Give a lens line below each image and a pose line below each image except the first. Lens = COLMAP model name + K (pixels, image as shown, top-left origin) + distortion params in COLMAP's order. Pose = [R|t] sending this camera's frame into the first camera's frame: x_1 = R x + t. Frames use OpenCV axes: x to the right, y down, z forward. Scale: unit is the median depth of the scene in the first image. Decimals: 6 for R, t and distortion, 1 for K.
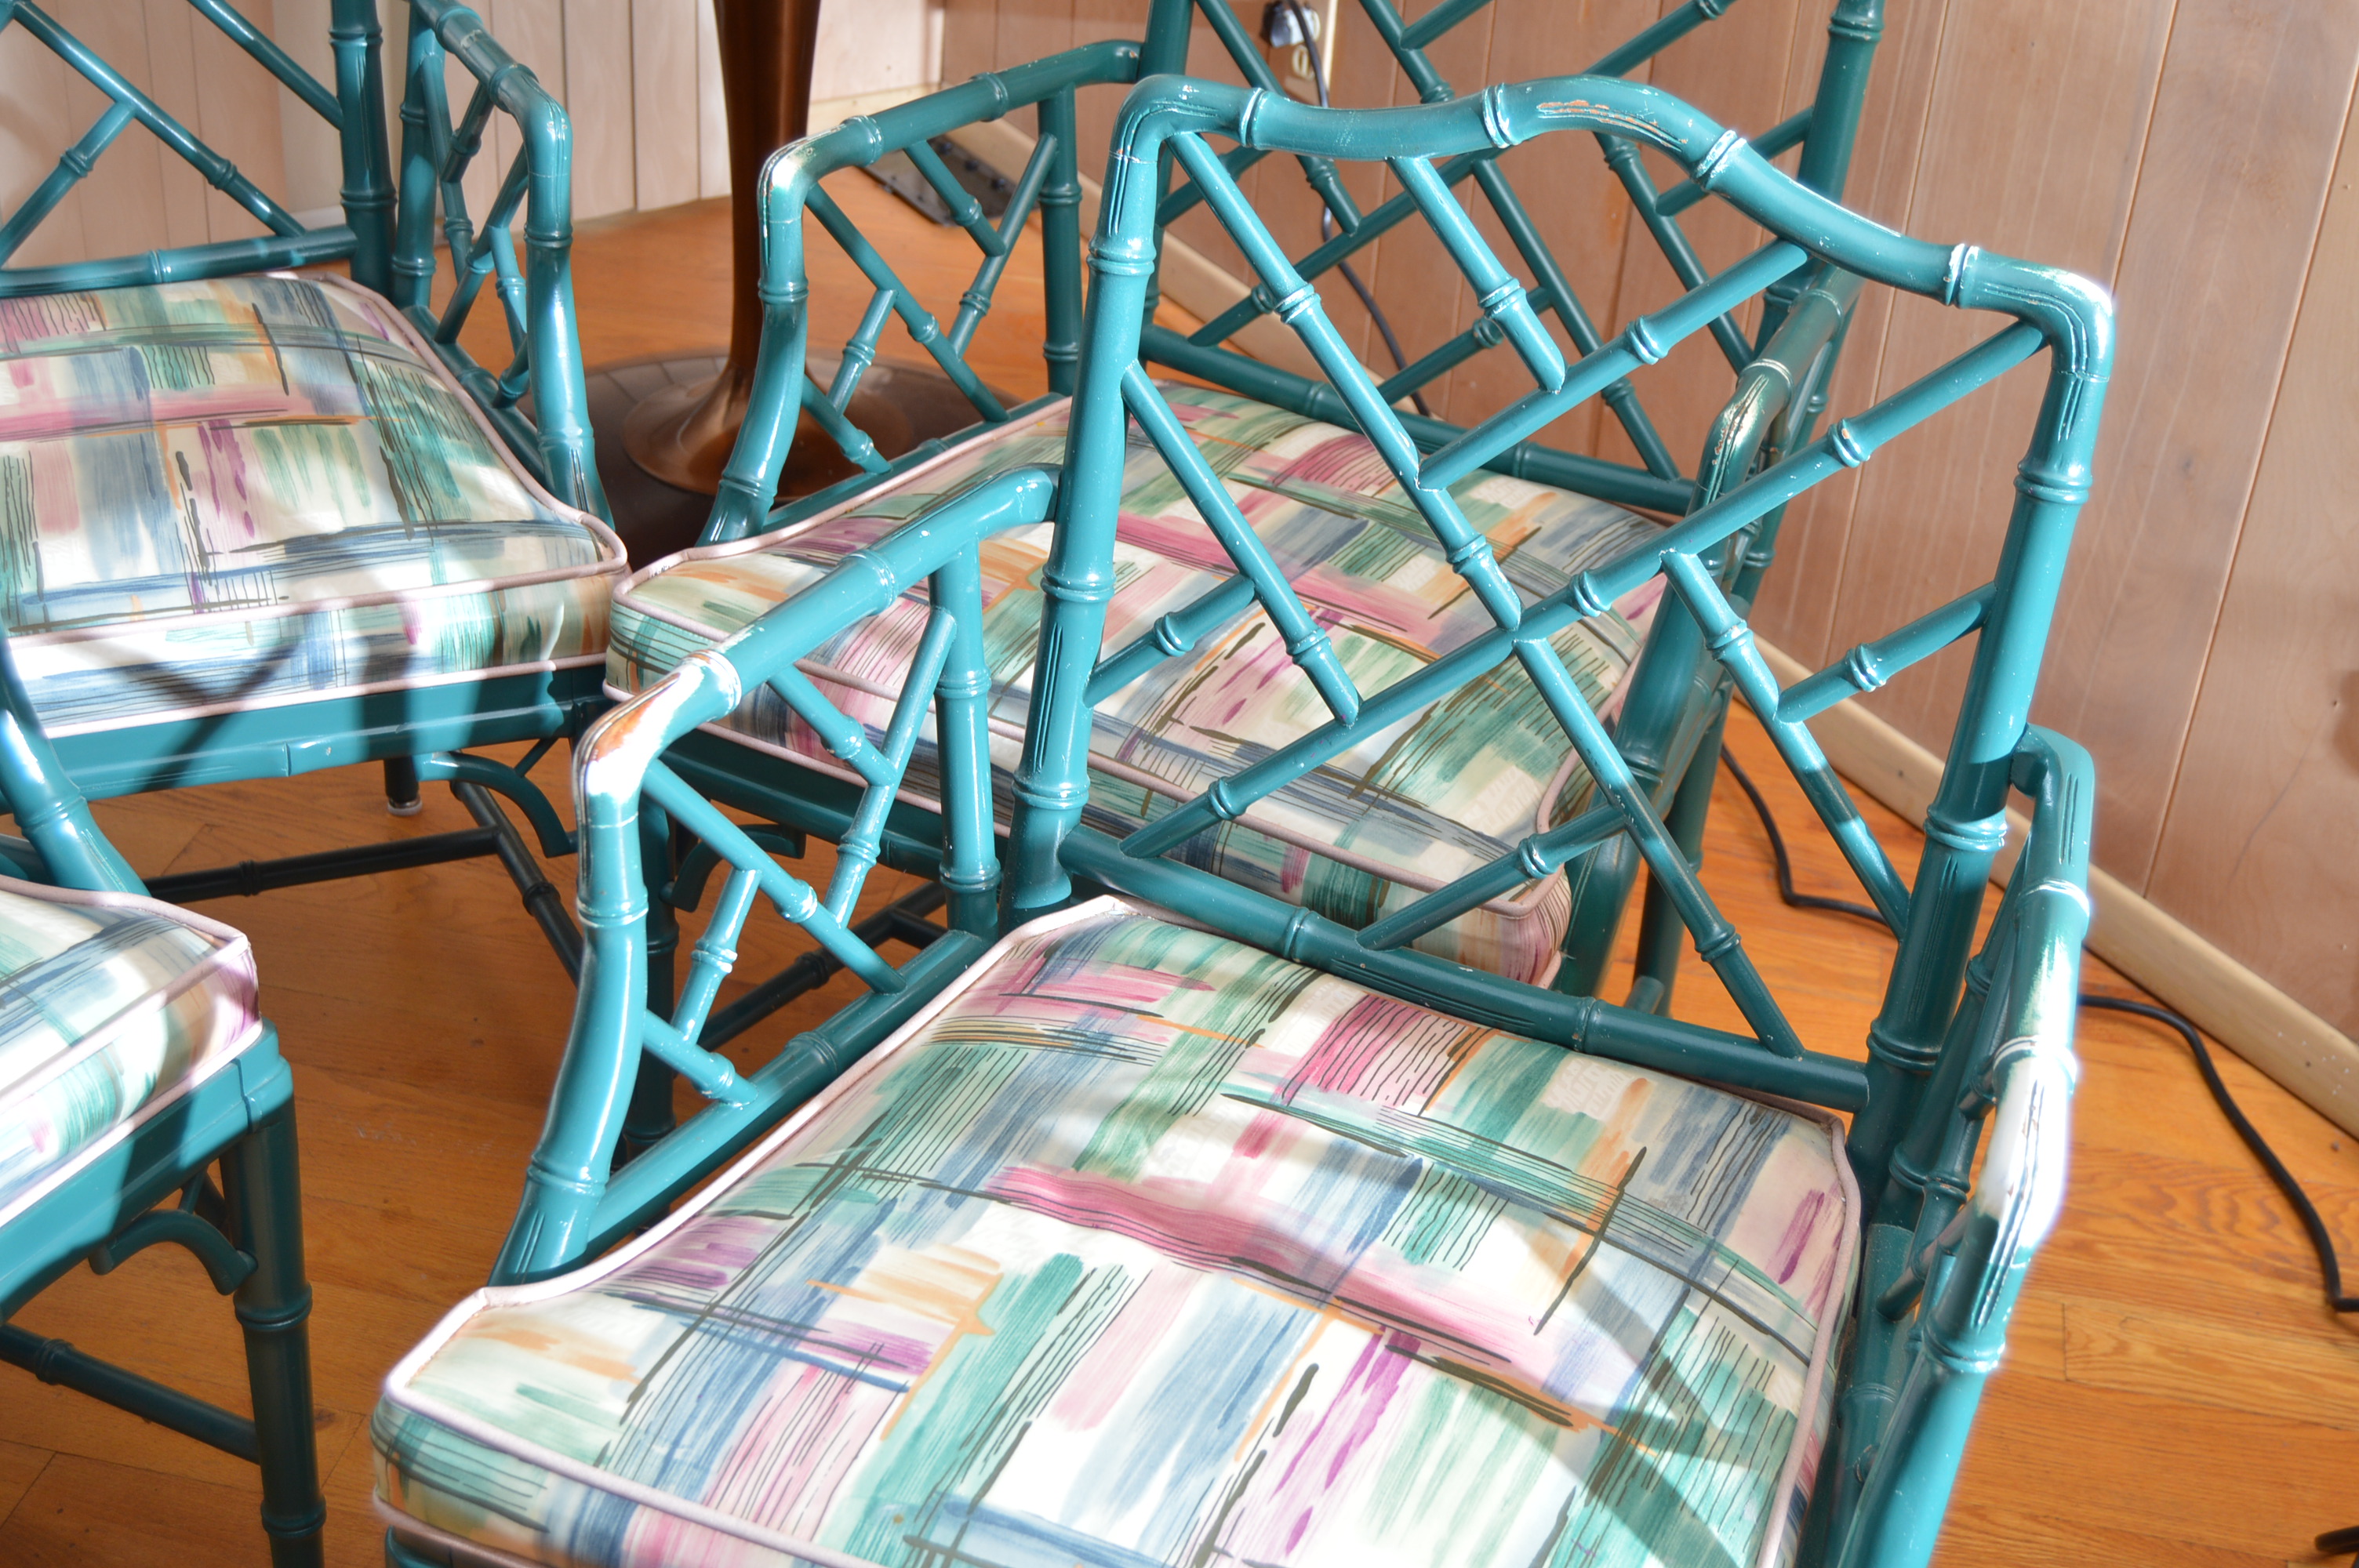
lens RADIAL K [[3298.2, 0, 1188.5], [0, 3298.2, 784.9], [0, 0, 1]] dist [-0.047979, 0.000000]
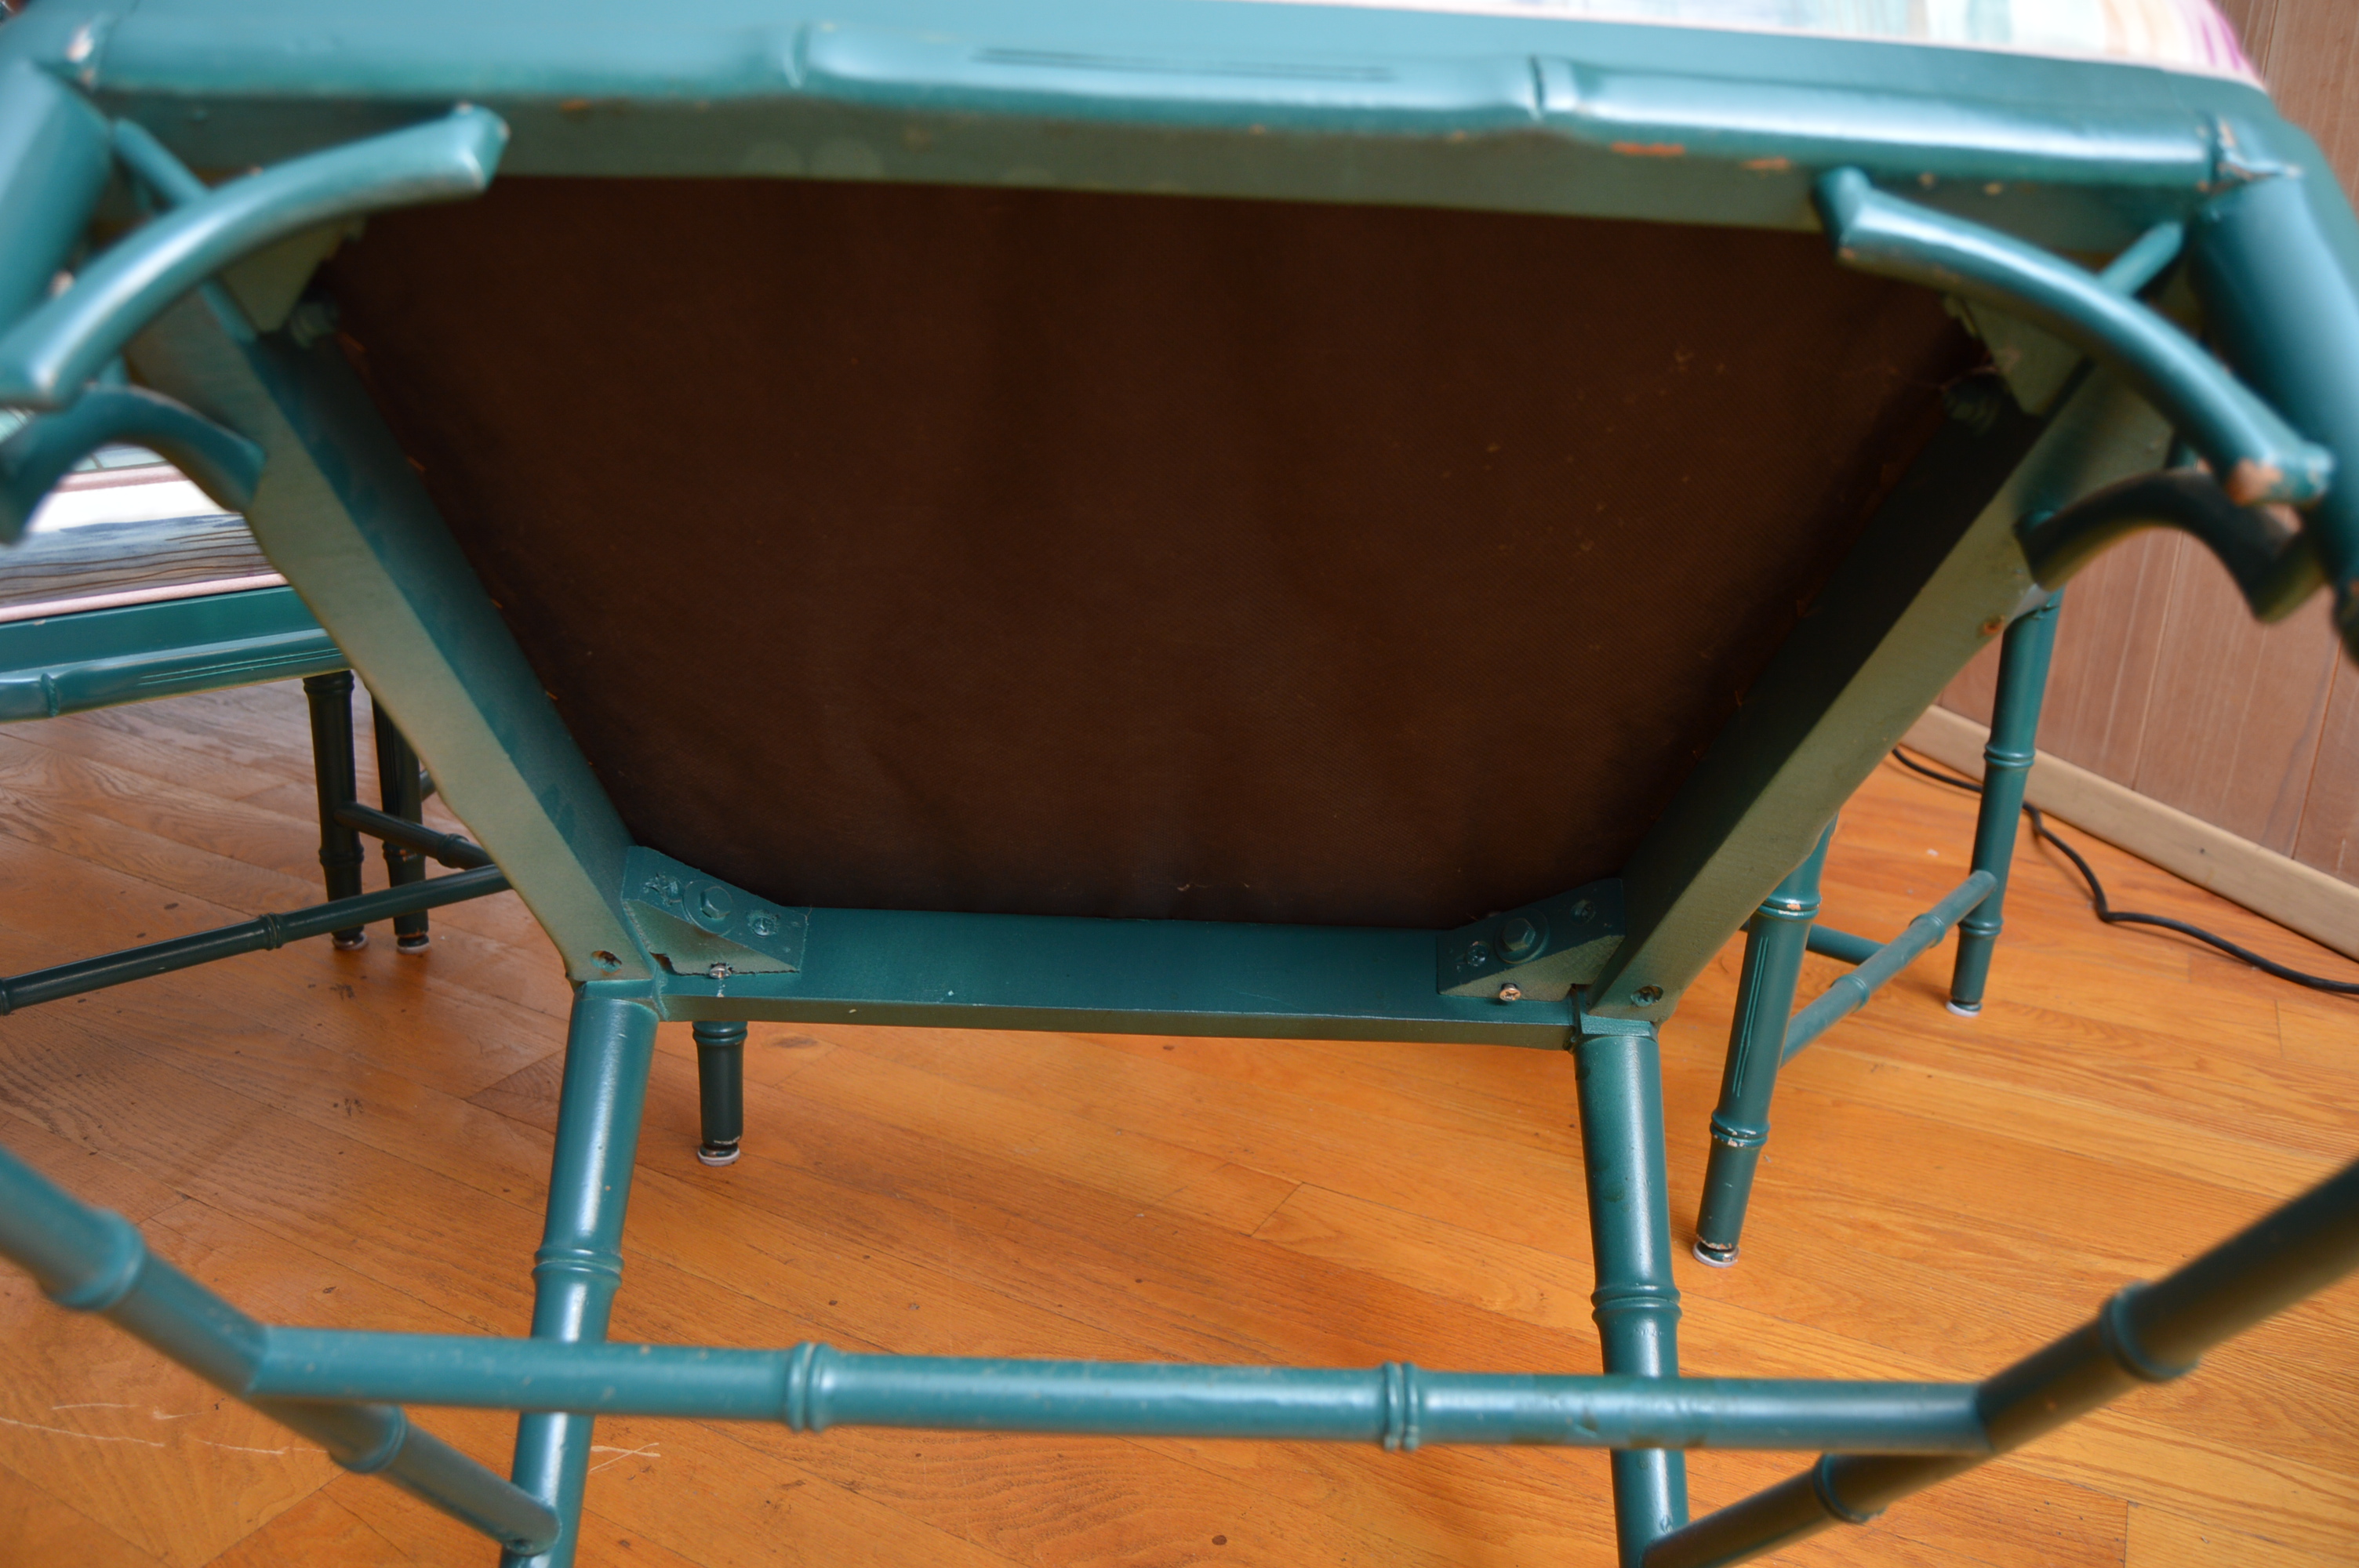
lens RADIAL K [[1865.1, 0, 1176.0], [0, 1865.1, 791.2], [0, 0, 1]] dist [-0.096027, 0.036735]
pose [[0.958011, 0.061662, -0.280024, 0.063133], [-0.131550, 0.962276, -0.238158, 0.292428], [0.254775, 0.264995, 0.929982, 0.435675]]
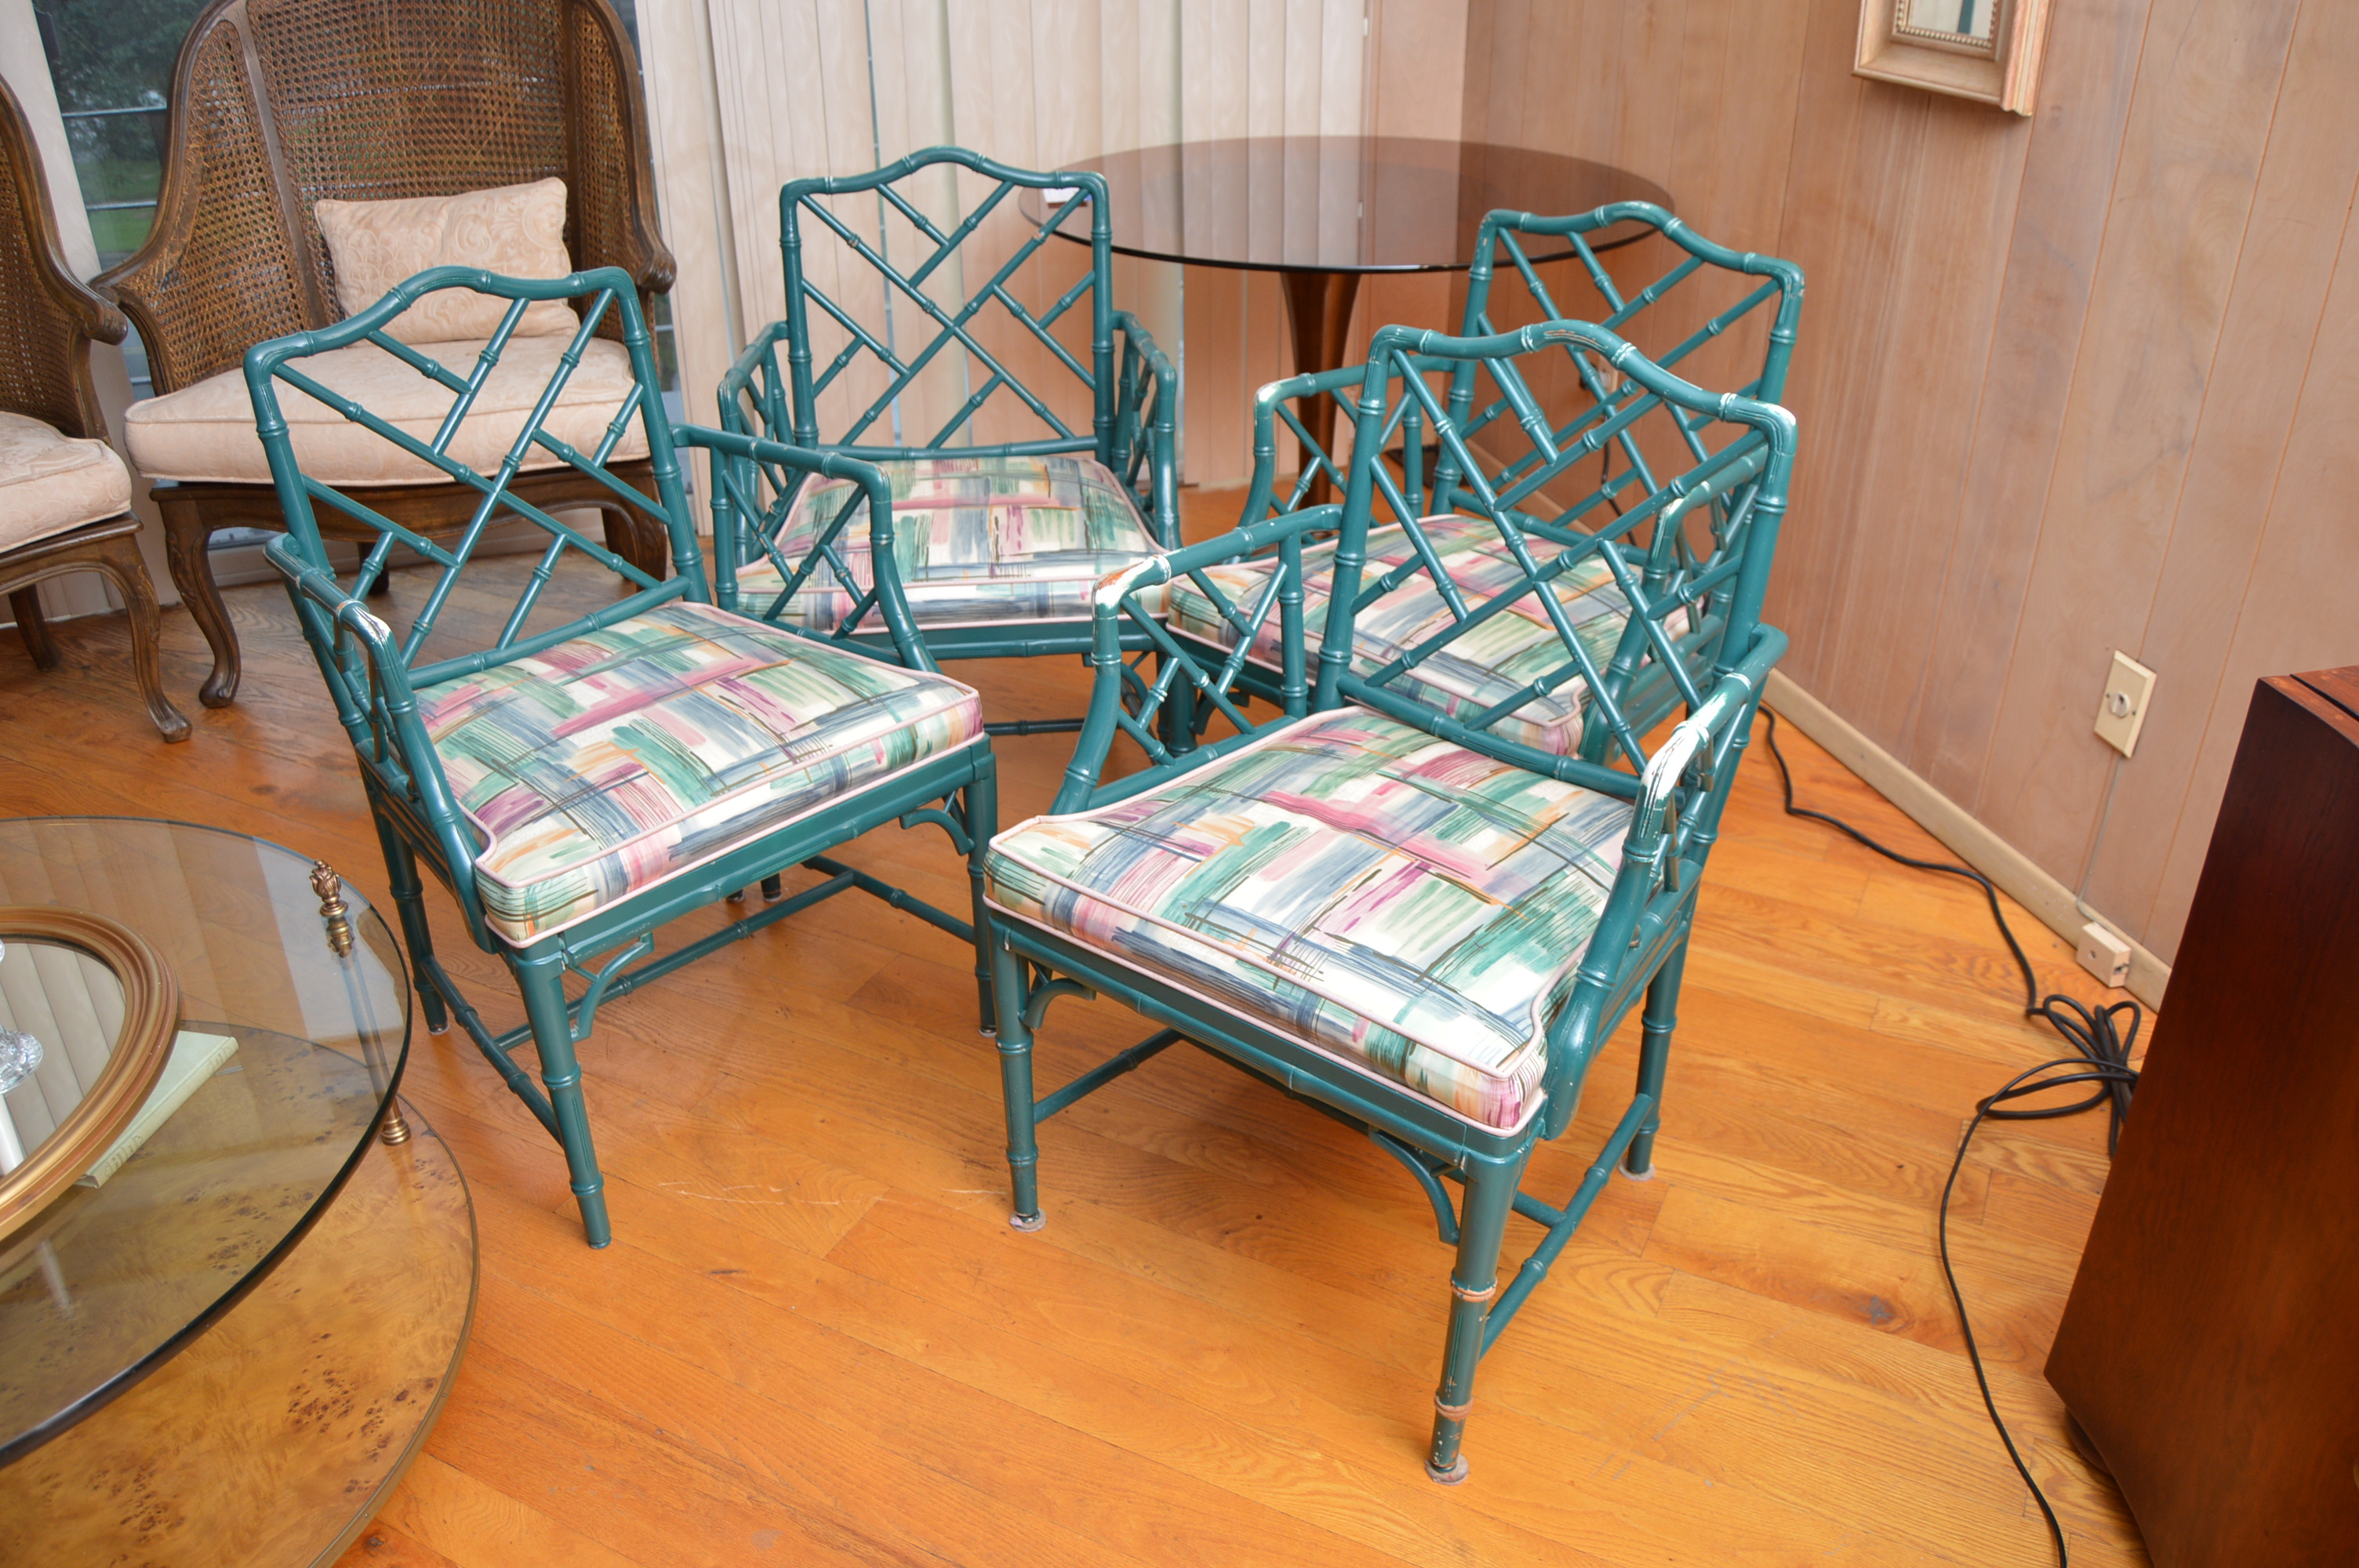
lens RADIAL K [[1865.1, 0, 1179.8], [0, 1865.1, 785.6], [0, 0, 1]] dist [-0.096027, 0.036735]
pose [[0.960877, 0.069208, -0.268190, 0.195985], [-0.084685, 0.995319, -0.046565, 0.153228], [0.263712, 0.067455, 0.962240, -0.209790]]
